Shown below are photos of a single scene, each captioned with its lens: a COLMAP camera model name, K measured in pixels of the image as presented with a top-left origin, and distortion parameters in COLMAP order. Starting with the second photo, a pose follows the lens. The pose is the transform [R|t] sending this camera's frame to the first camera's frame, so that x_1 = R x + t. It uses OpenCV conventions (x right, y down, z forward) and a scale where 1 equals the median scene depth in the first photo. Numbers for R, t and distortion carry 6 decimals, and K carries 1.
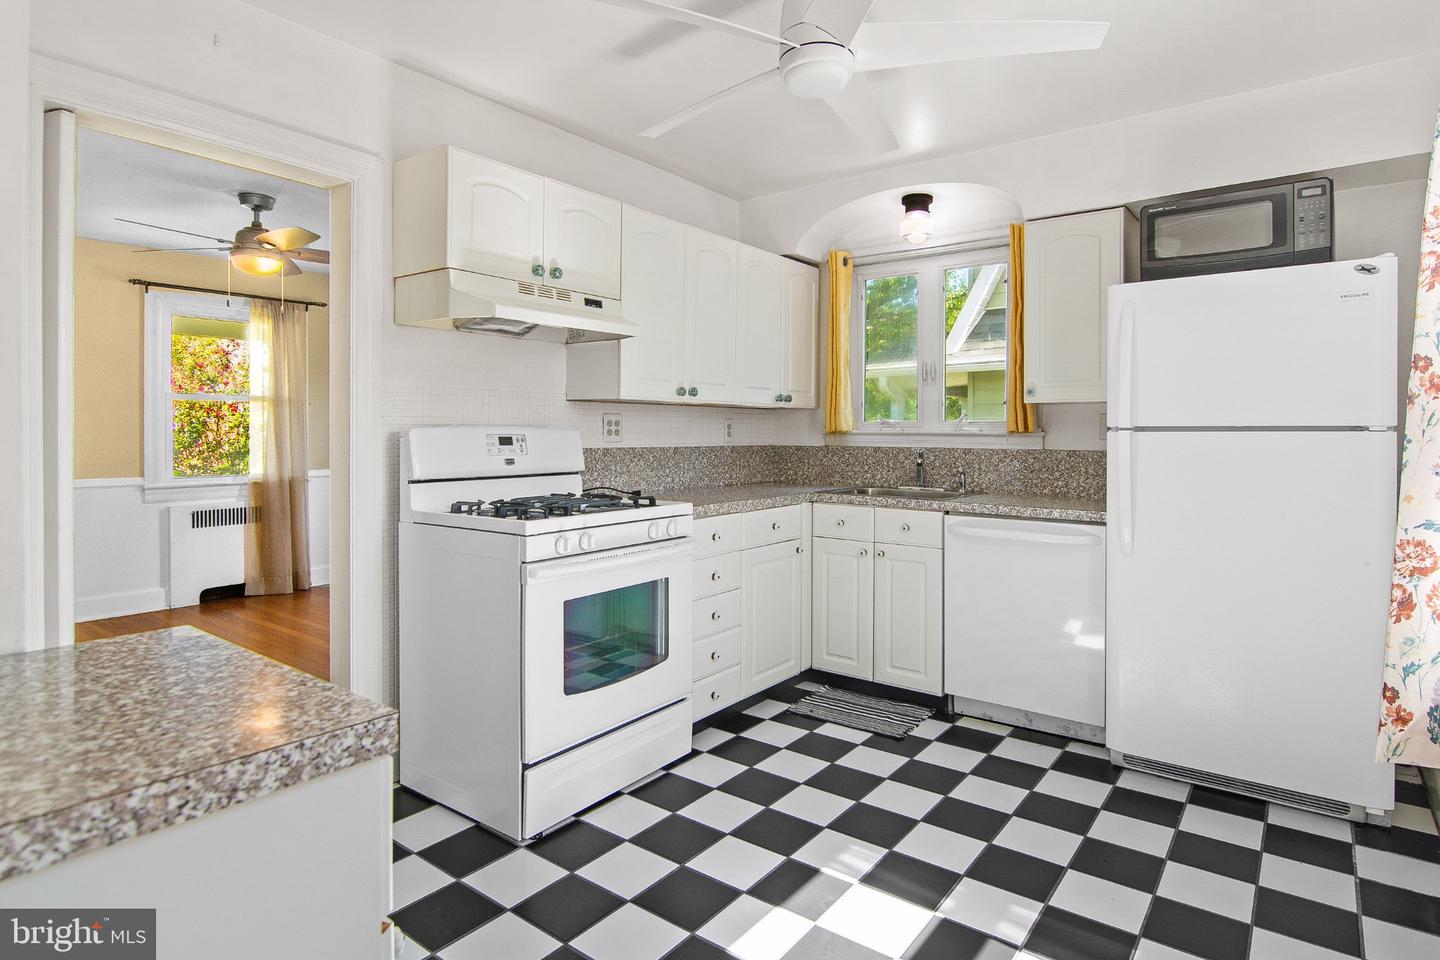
lens RADIAL K [[778.5, 0, 720.2], [0, 778.5, 442.1], [0, 0, 1]] dist [-0.000963, -0.000370]
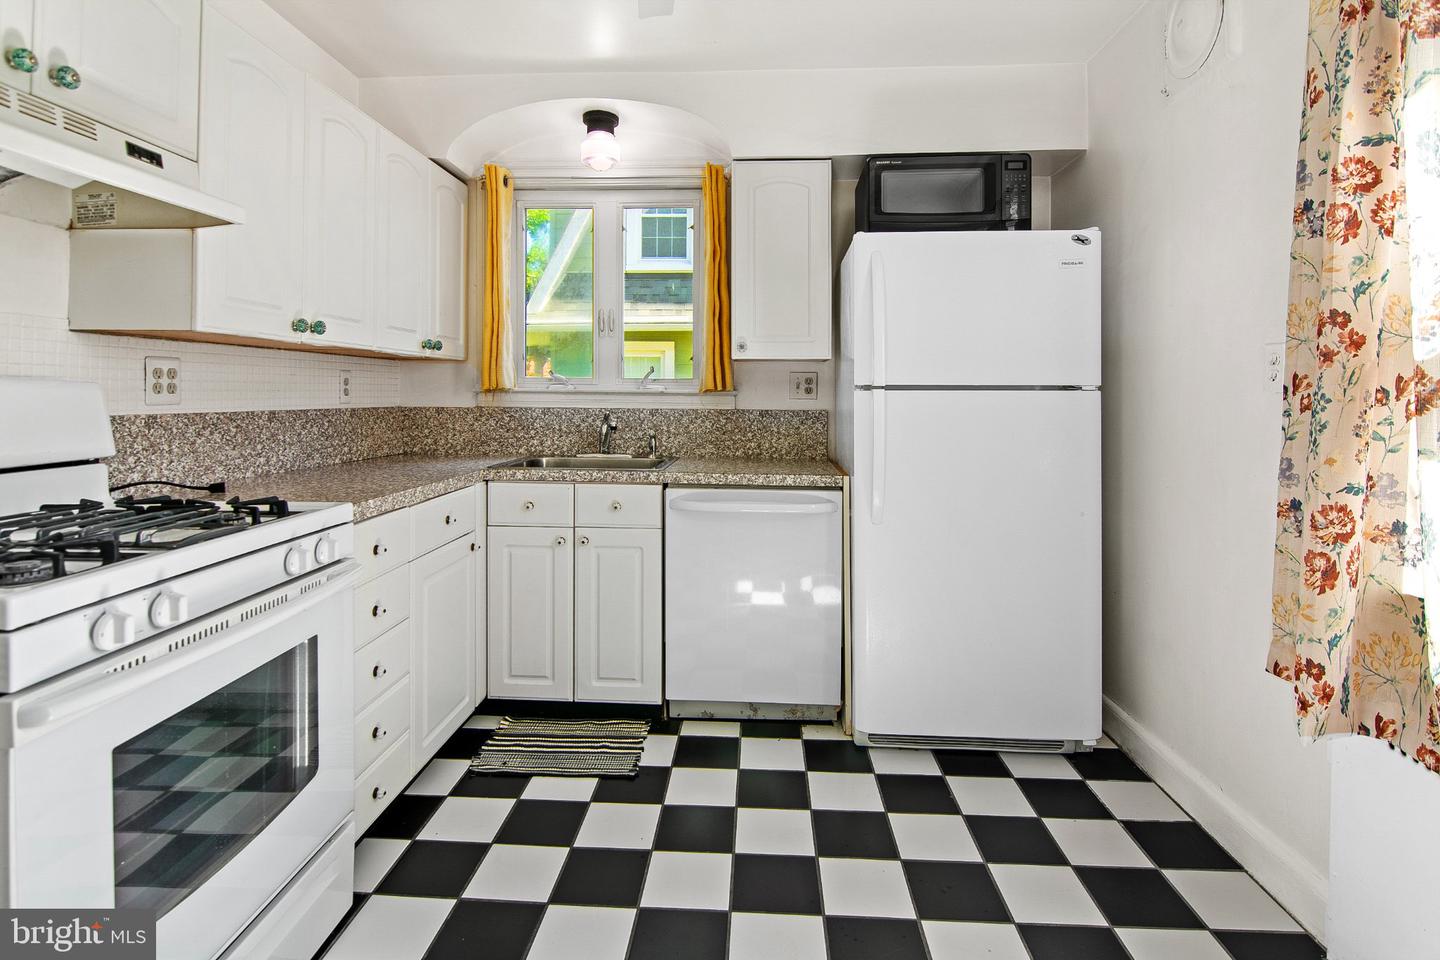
lens RADIAL K [[721.3, 0, 716.7], [0, 721.3, 397.7], [0, 0, 1]] dist [-0.004332, -0.006216]
pose [[0.828731, -0.001892, 0.559644, -0.104431], [0.003772, 0.999990, -0.002205, -0.002733], [-0.559634, 0.003938, 0.828730, 0.329705]]
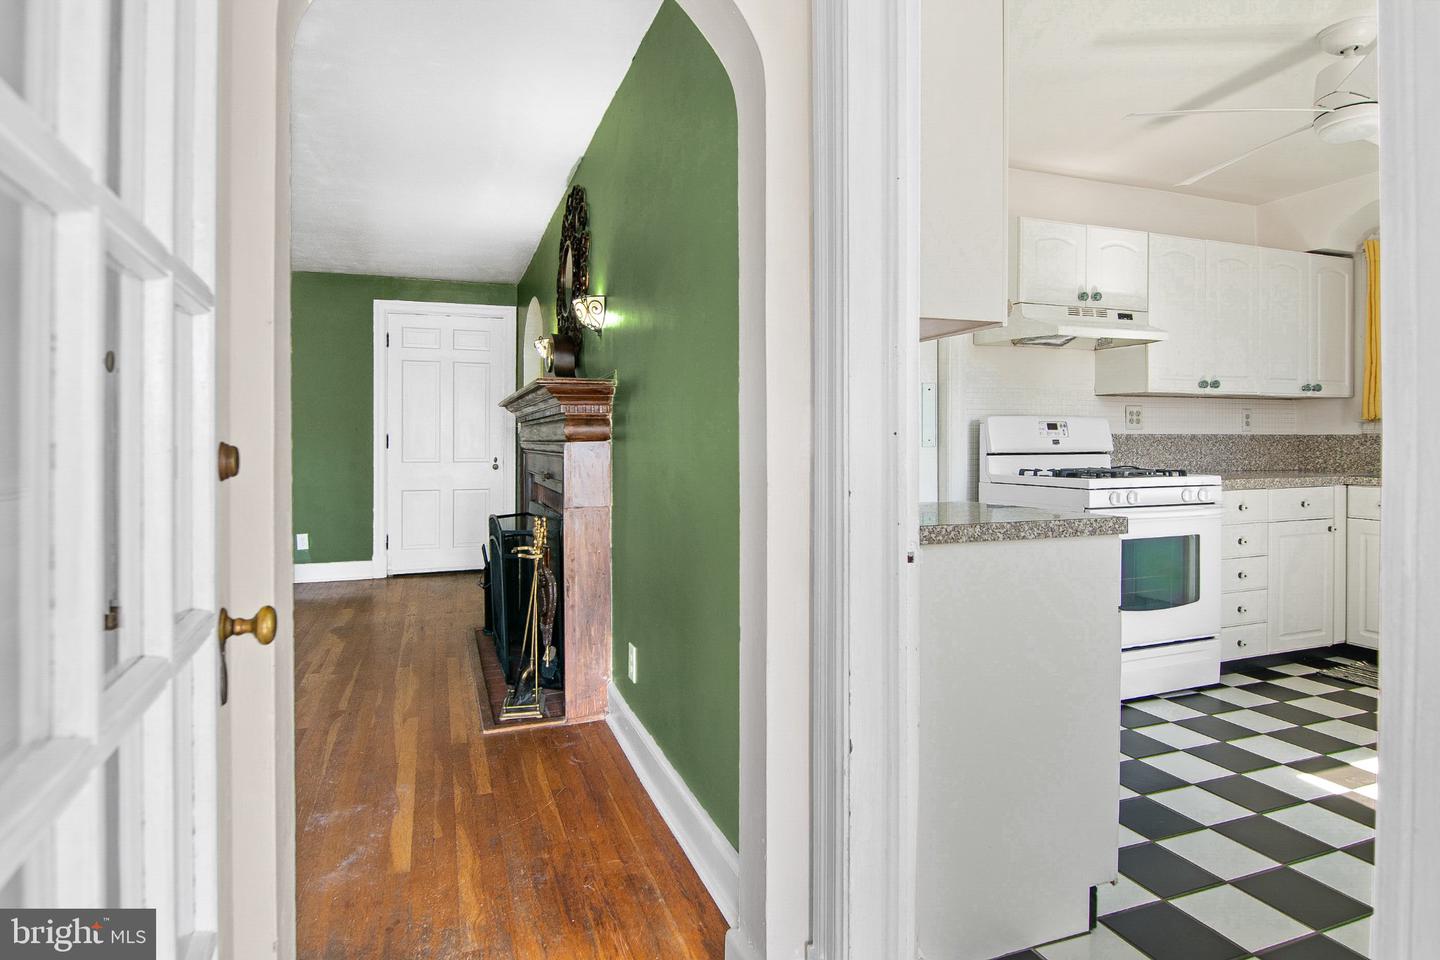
lens RADIAL K [[763.1, 0, 712.9], [0, 763.1, 443.0], [0, 0, 1]] dist [0.001619, -0.013427]
pose [[0.840147, -0.001641, -0.542356, -0.051705], [-0.002535, 0.999973, -0.006953, 0.034127], [0.542353, 0.007217, 0.840120, -0.372810]]
